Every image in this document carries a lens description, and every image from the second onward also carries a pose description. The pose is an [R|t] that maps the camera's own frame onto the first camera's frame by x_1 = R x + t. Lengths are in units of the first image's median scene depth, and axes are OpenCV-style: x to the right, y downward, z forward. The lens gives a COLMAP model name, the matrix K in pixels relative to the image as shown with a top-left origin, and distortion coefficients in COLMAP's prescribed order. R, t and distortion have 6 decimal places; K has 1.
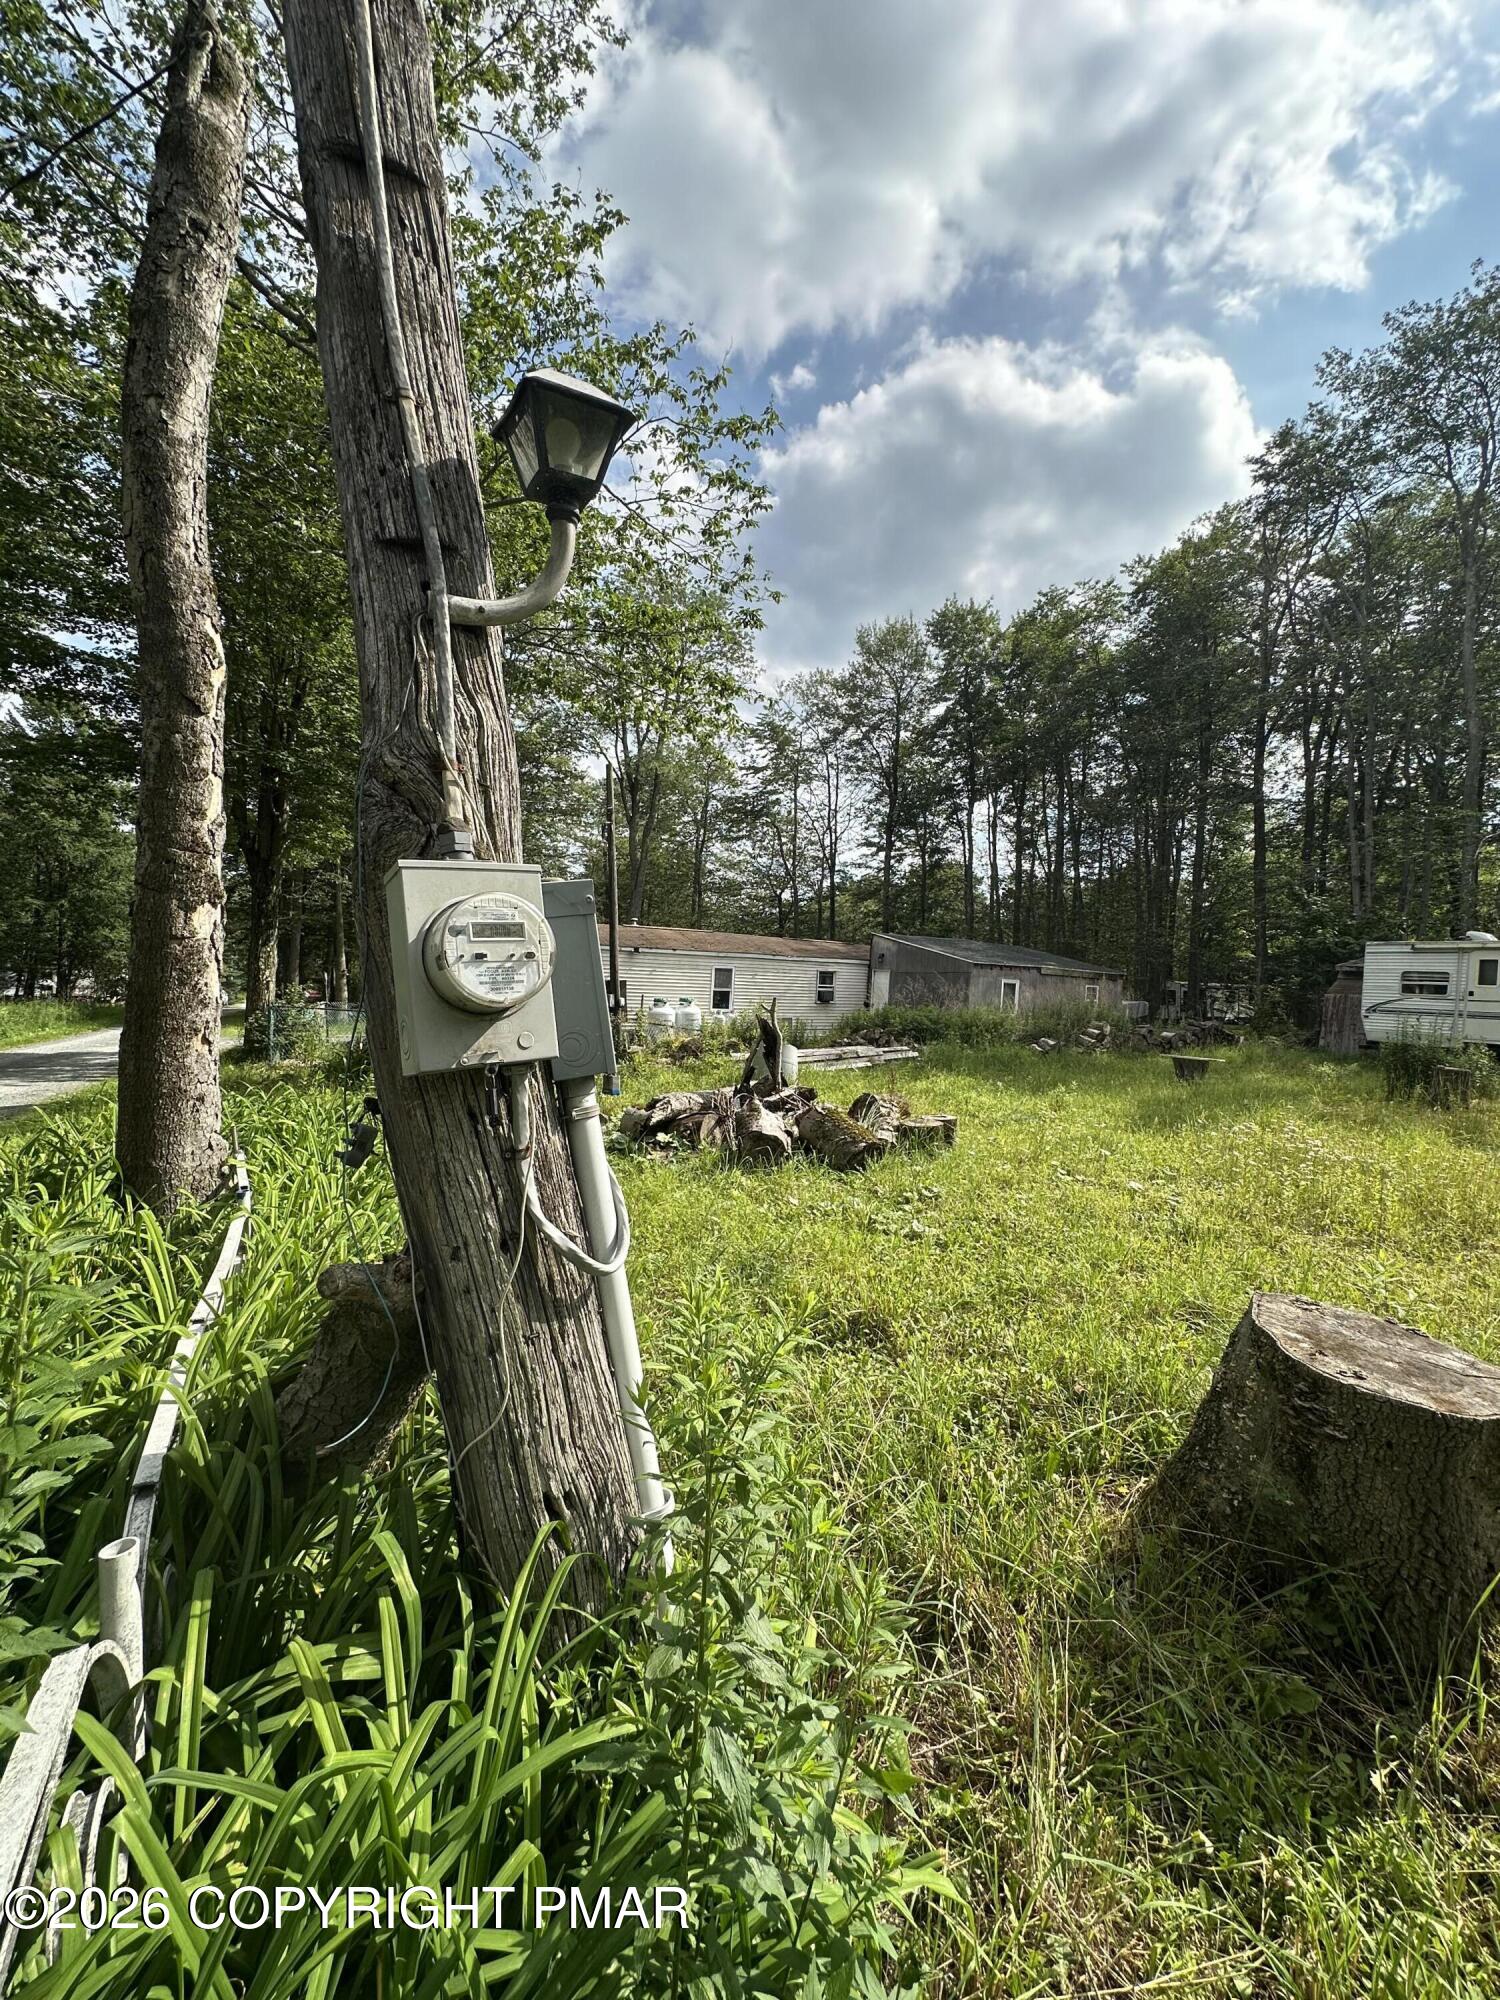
lens RADIAL K [[798.2, 0, 748.4], [0, 798.2, 1002.1], [0, 0, 1]] dist [-0.004456, -0.000418]
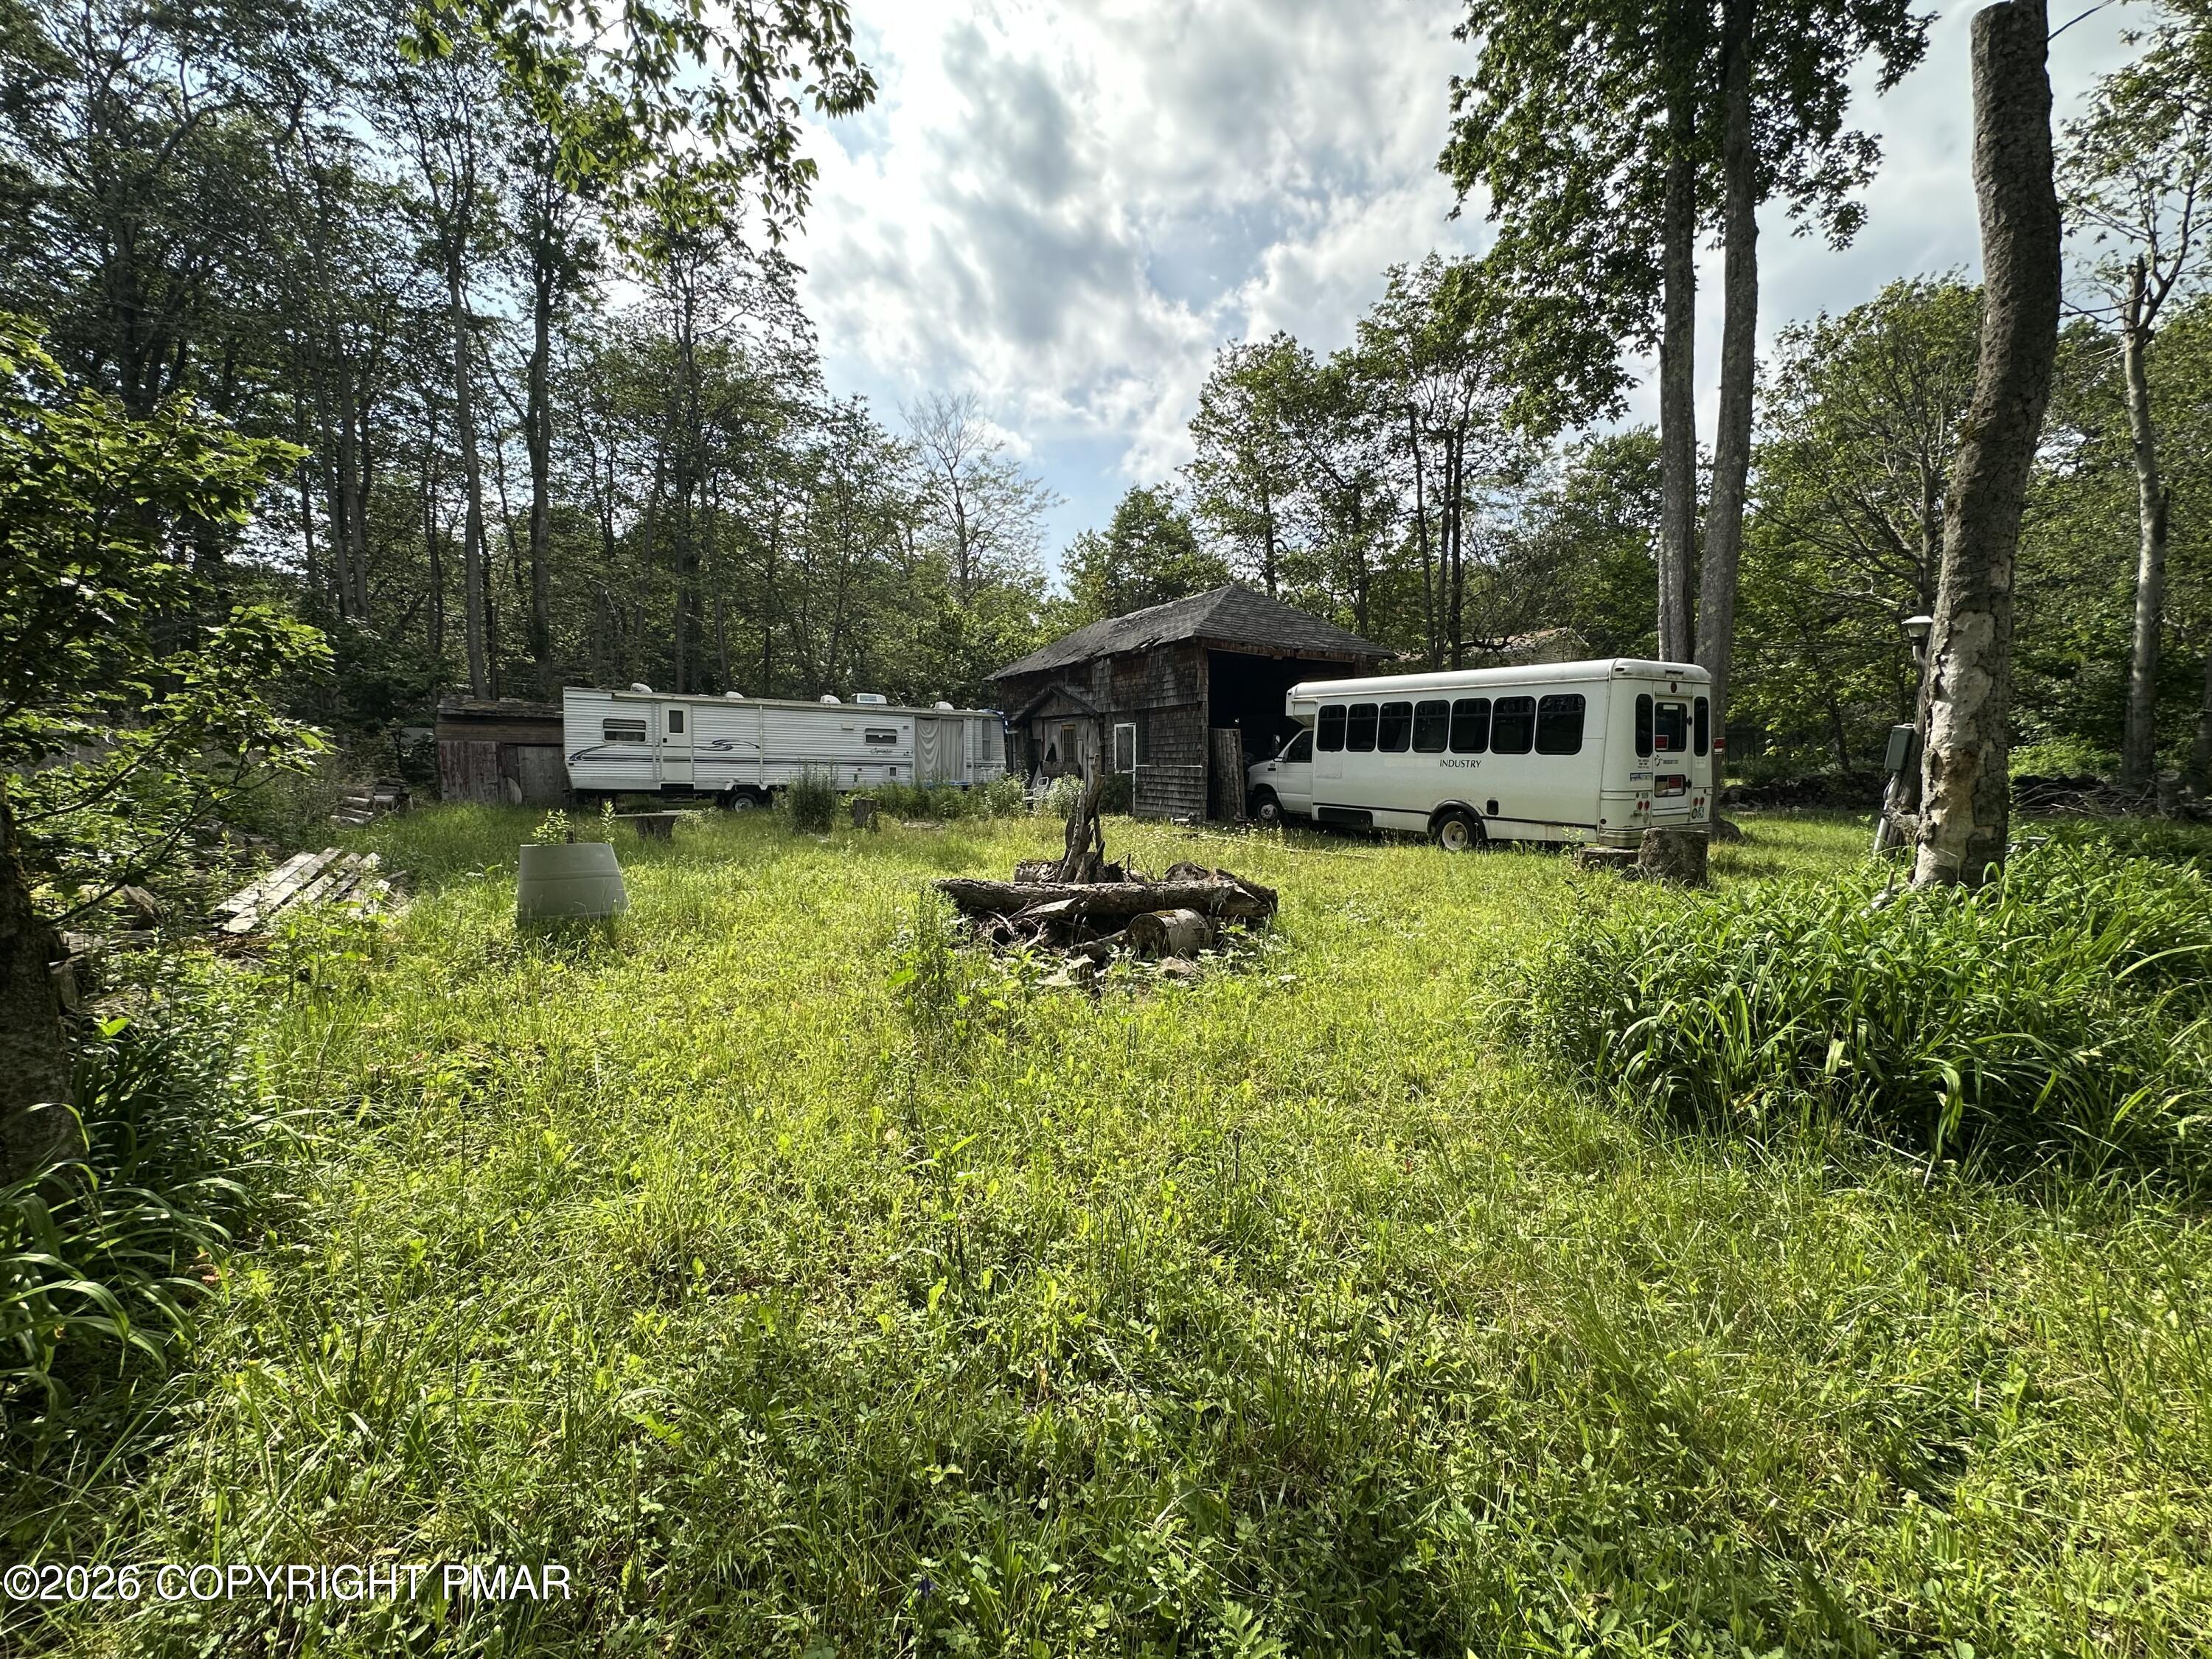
lens RADIAL K [[882.8, 0, 1107.2], [0, 882.8, 826.3], [0, 0, 1]] dist [-0.004456, -0.000418]
pose [[-0.107421, -0.101812, 0.988987, -0.361026], [0.011278, 0.994554, 0.103610, -0.010890], [-0.994150, 0.022284, -0.105687, 0.466914]]
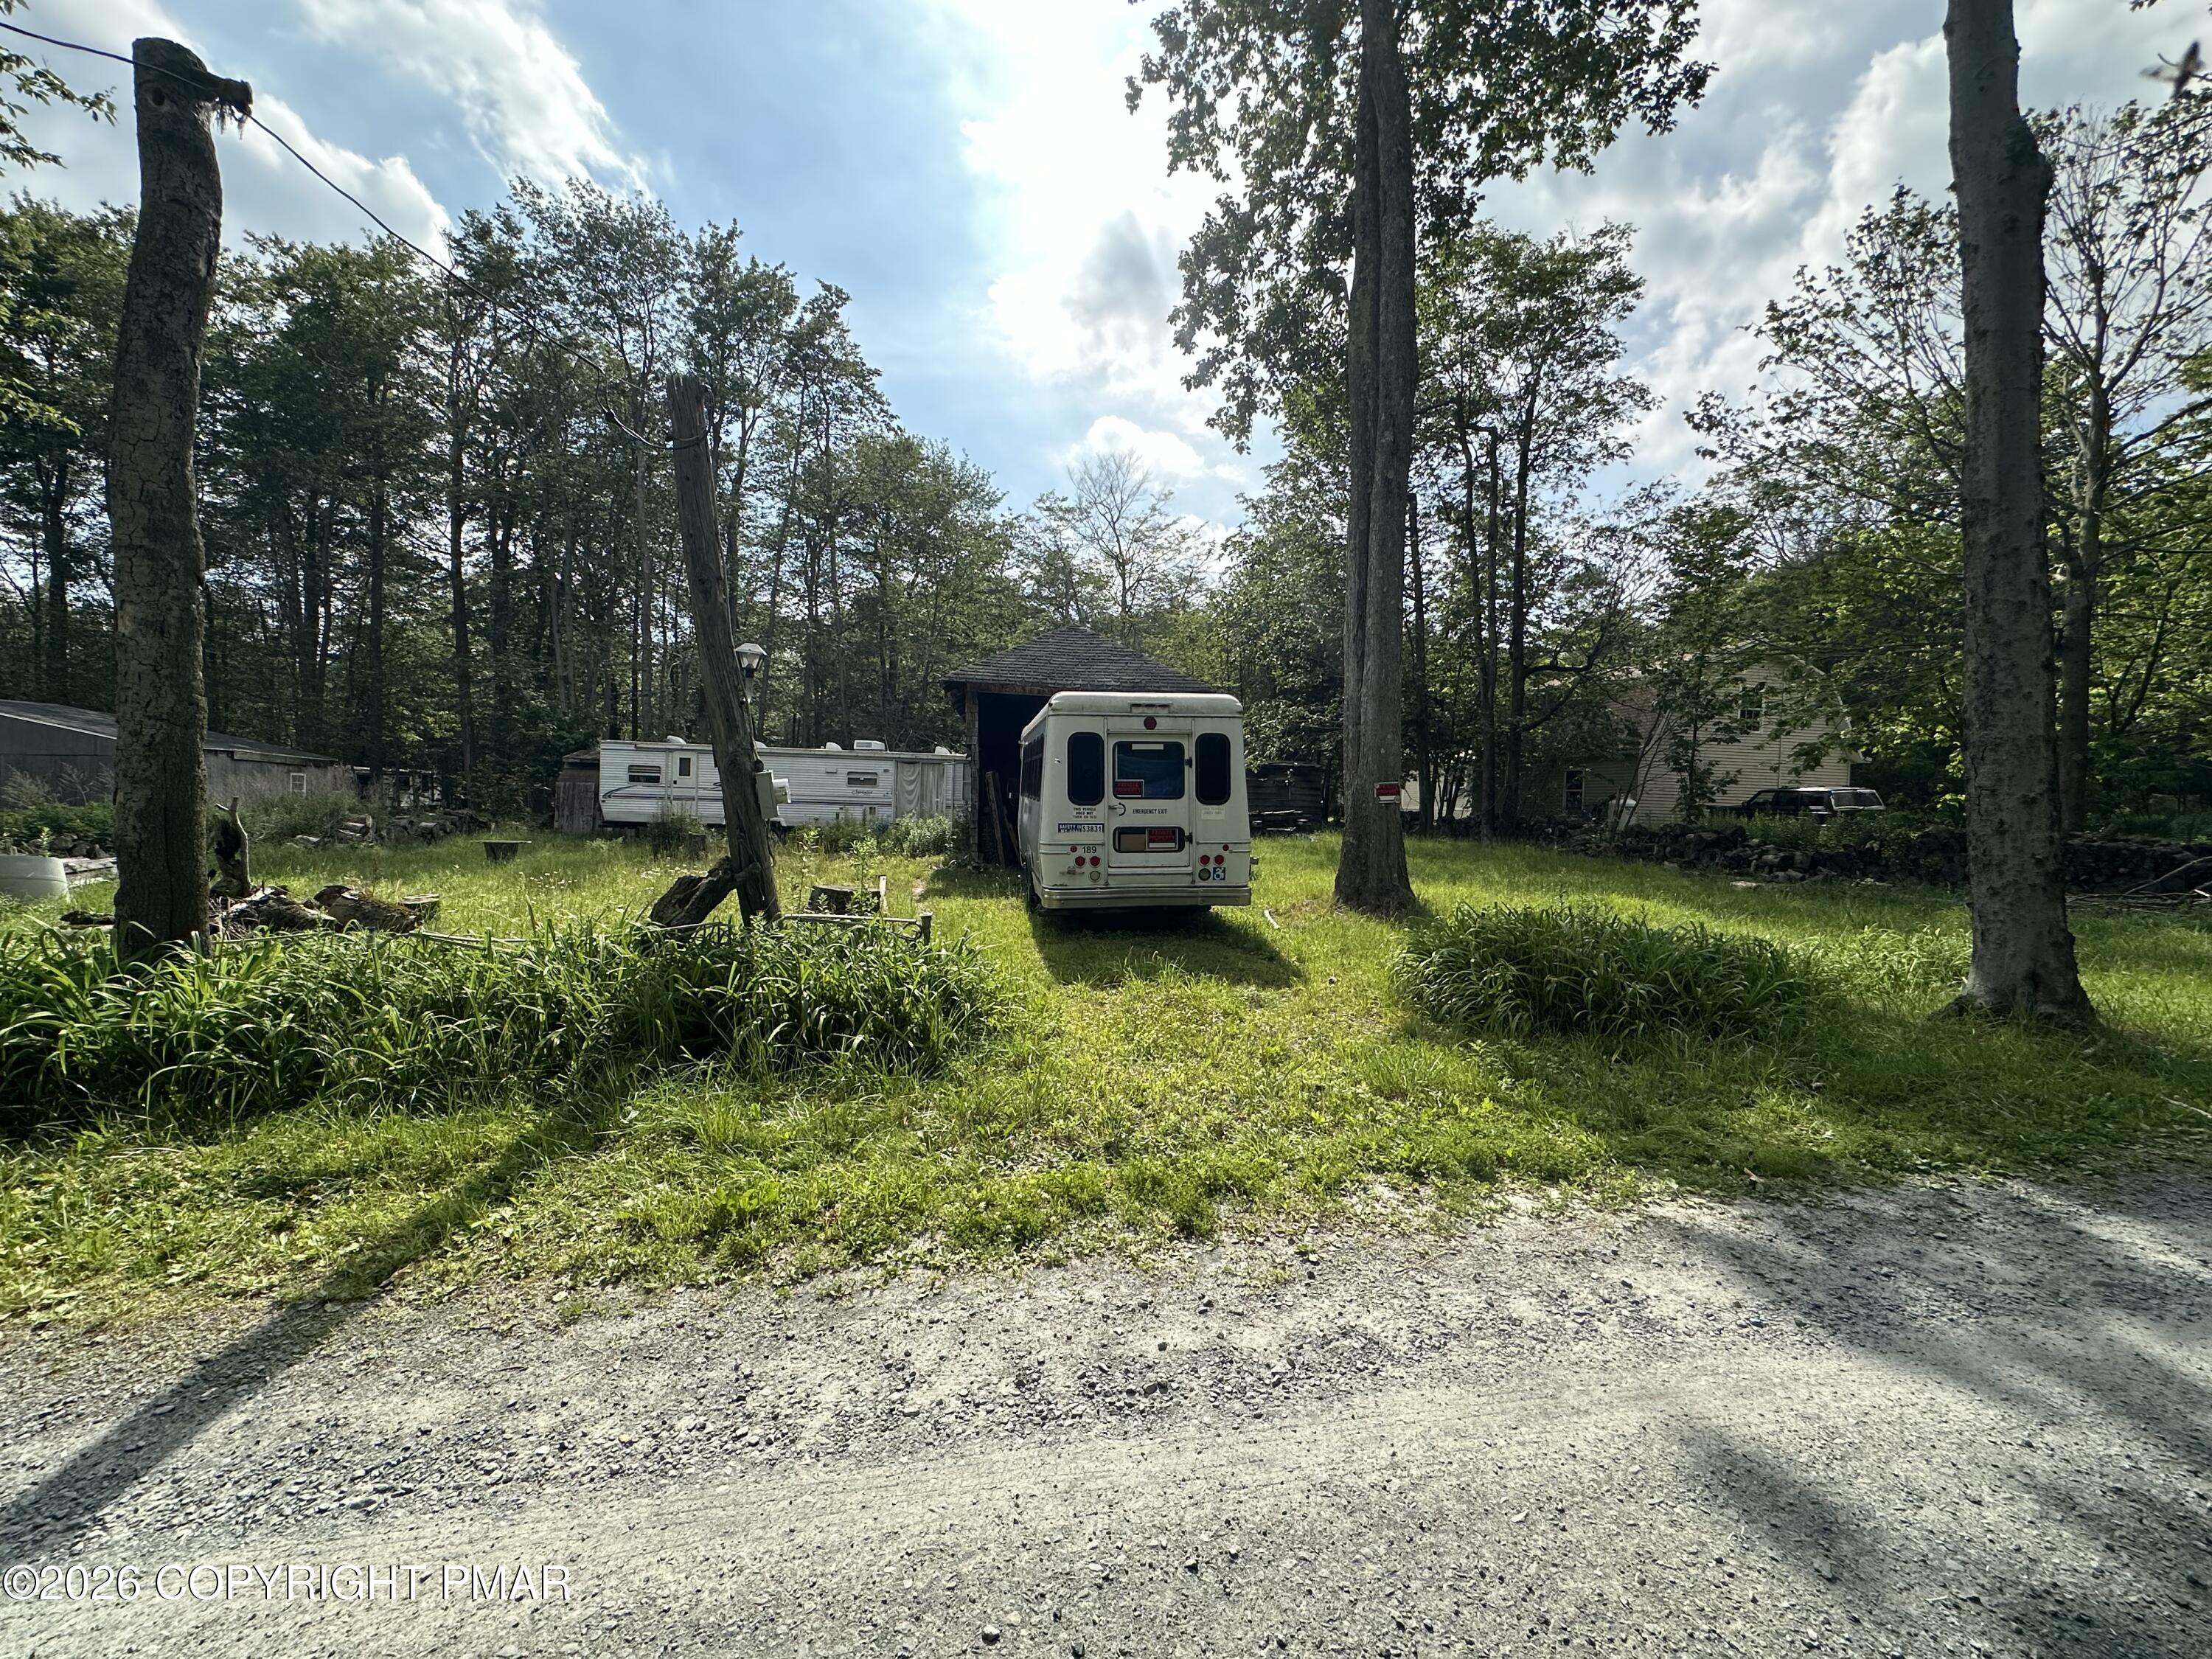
lens RADIAL K [[882.8, 0, 1103.4], [0, 882.8, 844.3], [0, 0, 1]] dist [-0.004456, -0.000418]
pose [[0.305474, -0.072663, 0.949424, -0.287542], [0.010820, 0.997285, 0.072845, -0.006020], [-0.952139, -0.011979, 0.305431, -0.152223]]
